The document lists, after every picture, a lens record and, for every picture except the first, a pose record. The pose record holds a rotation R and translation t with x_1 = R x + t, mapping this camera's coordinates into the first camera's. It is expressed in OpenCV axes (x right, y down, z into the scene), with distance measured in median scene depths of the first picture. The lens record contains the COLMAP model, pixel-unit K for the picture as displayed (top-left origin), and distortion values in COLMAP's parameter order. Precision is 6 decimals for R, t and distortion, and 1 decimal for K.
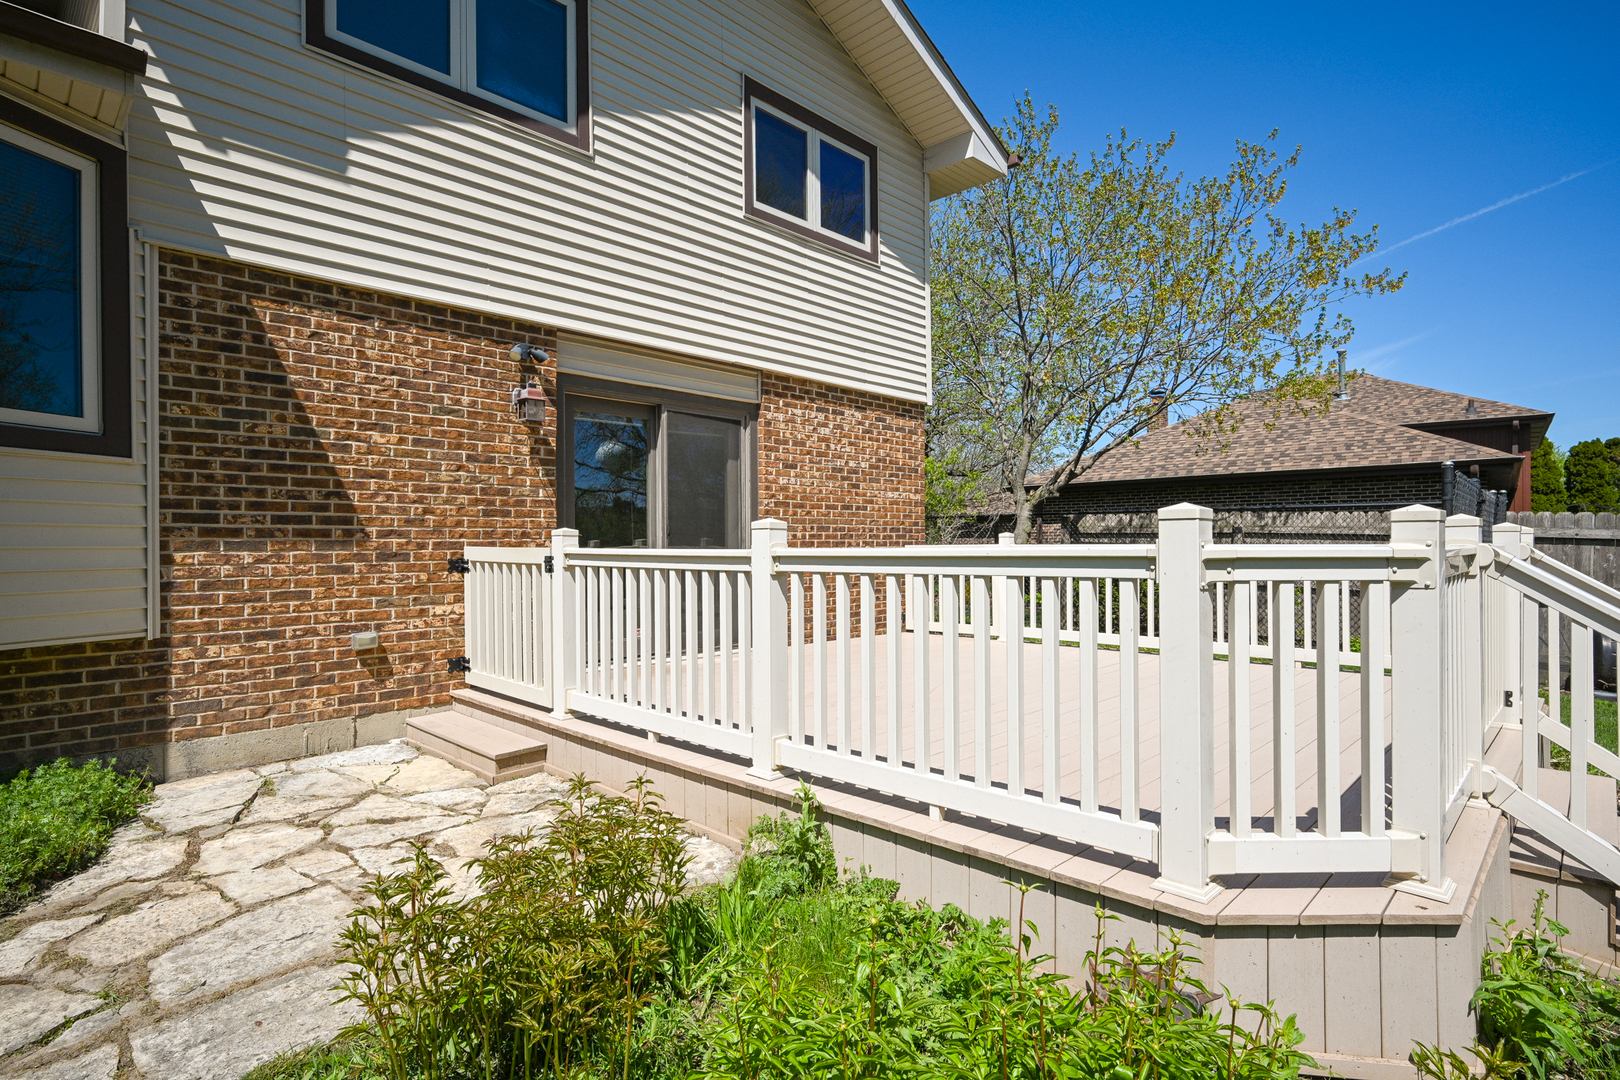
lens RADIAL K [[811.6, 0, 809.5], [0, 811.6, 545.9], [0, 0, 1]] dist [0.004473, -0.000822]
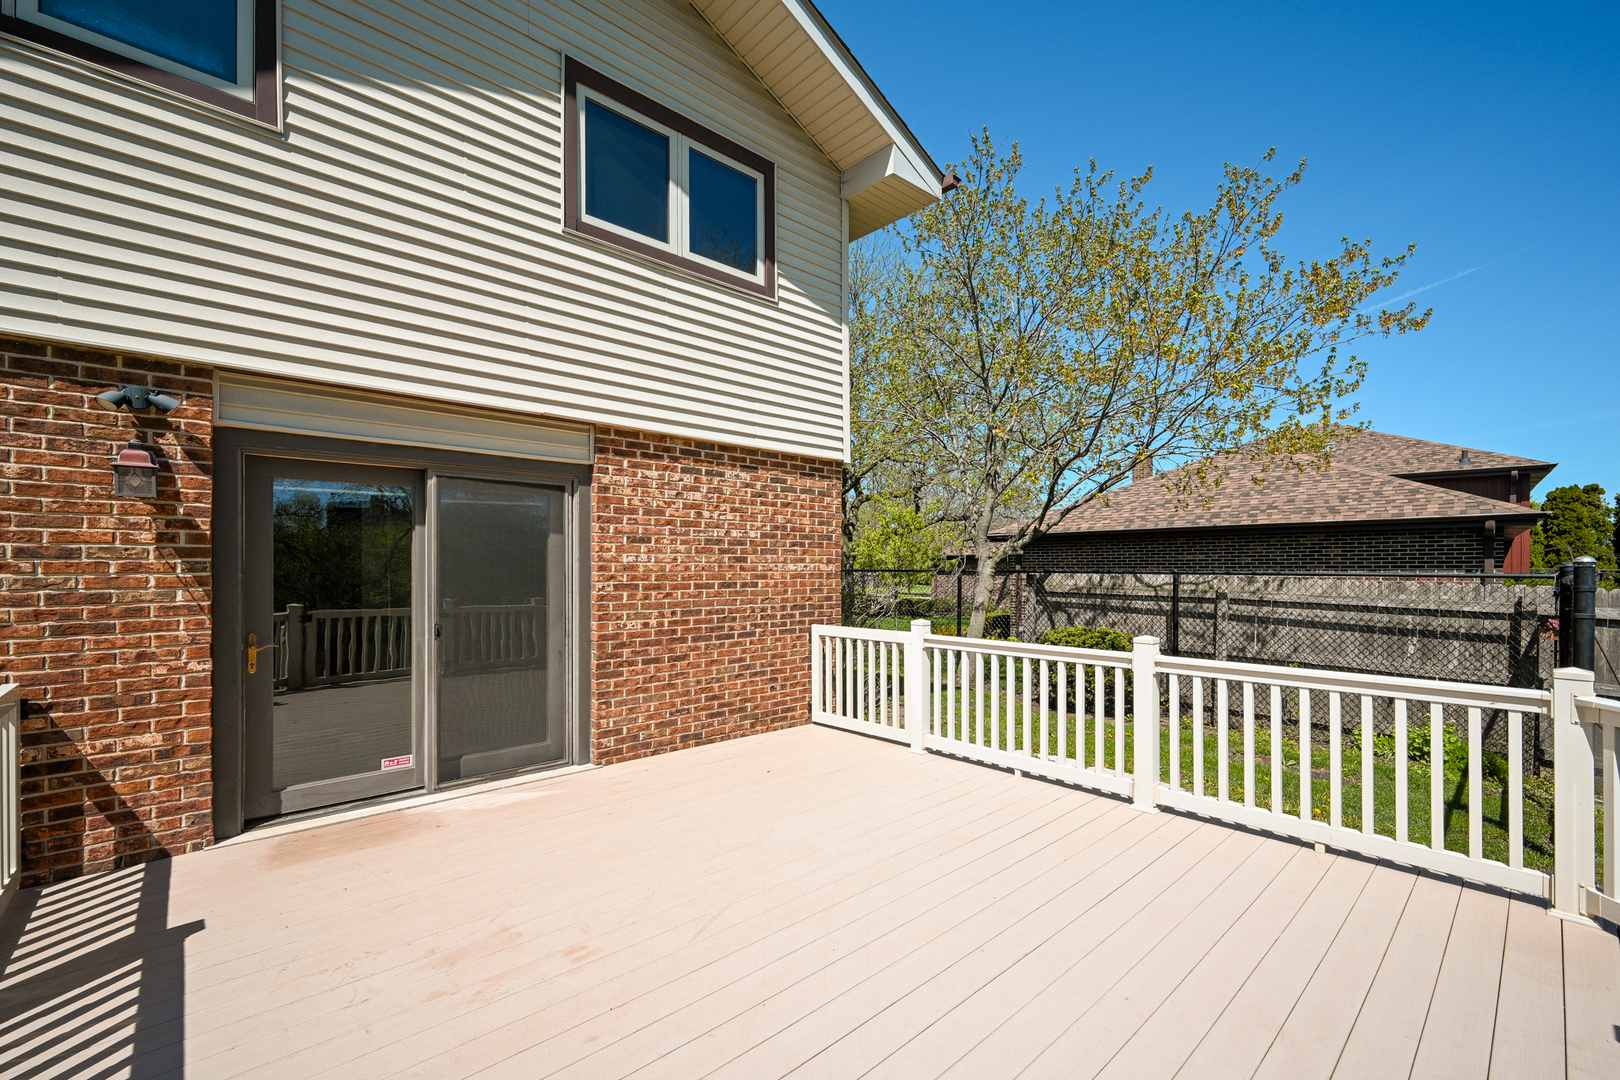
lens RADIAL K [[621.3, 0, 788.1], [0, 621.3, 549.5], [0, 0, 1]] dist [-0.000188, 0.000207]
pose [[0.992541, 0.017449, -0.120654, 0.172292], [-0.019616, 0.999667, -0.016795, -0.069506], [0.120321, 0.019037, 0.992552, 0.338859]]
